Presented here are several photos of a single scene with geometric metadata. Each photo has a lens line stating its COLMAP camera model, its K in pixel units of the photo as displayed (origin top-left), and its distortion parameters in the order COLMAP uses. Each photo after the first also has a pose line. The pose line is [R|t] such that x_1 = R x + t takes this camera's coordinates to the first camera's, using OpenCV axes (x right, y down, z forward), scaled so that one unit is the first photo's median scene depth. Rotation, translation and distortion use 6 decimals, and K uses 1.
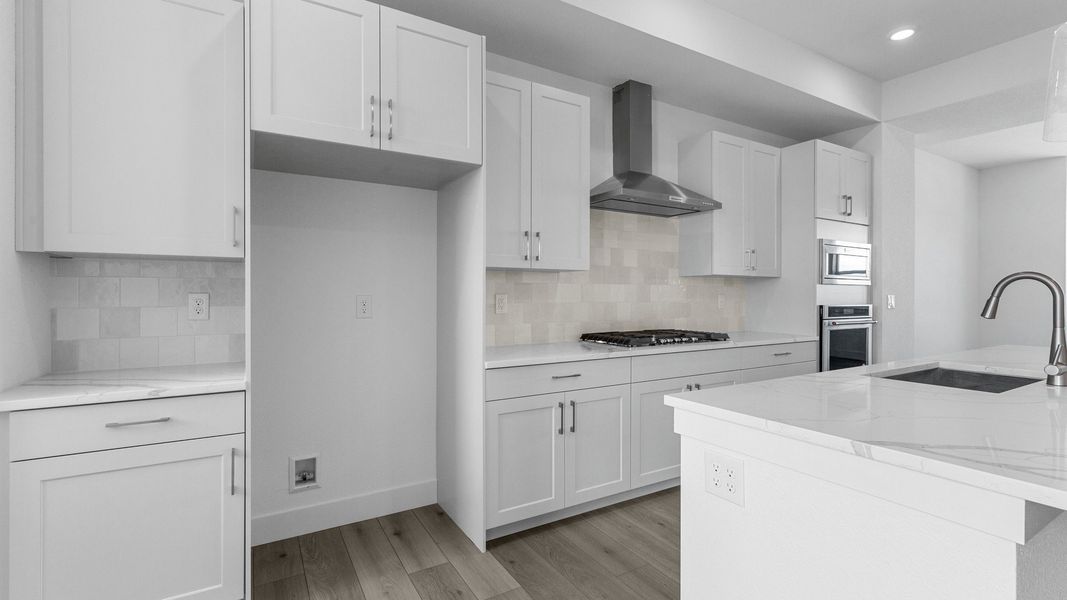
lens RADIAL K [[478.7, 0, 535.4], [0, 478.7, 297.3], [0, 0, 1]] dist [-0.004199, -0.000318]
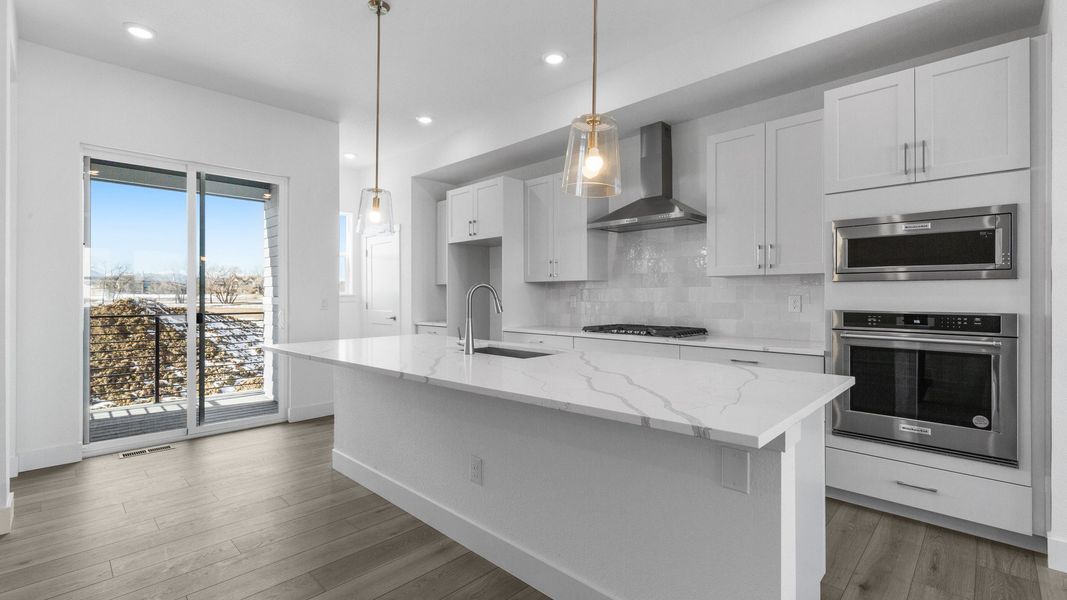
lens RADIAL K [[478.7, 0, 534.3], [0, 478.7, 297.3], [0, 0, 1]] dist [-0.004199, -0.000318]
pose [[0.260518, 0.001654, -0.965468, 1.302450], [-0.000758, 0.999999, 0.001509, -0.003869], [0.965469, 0.000338, 0.260519, 0.374504]]
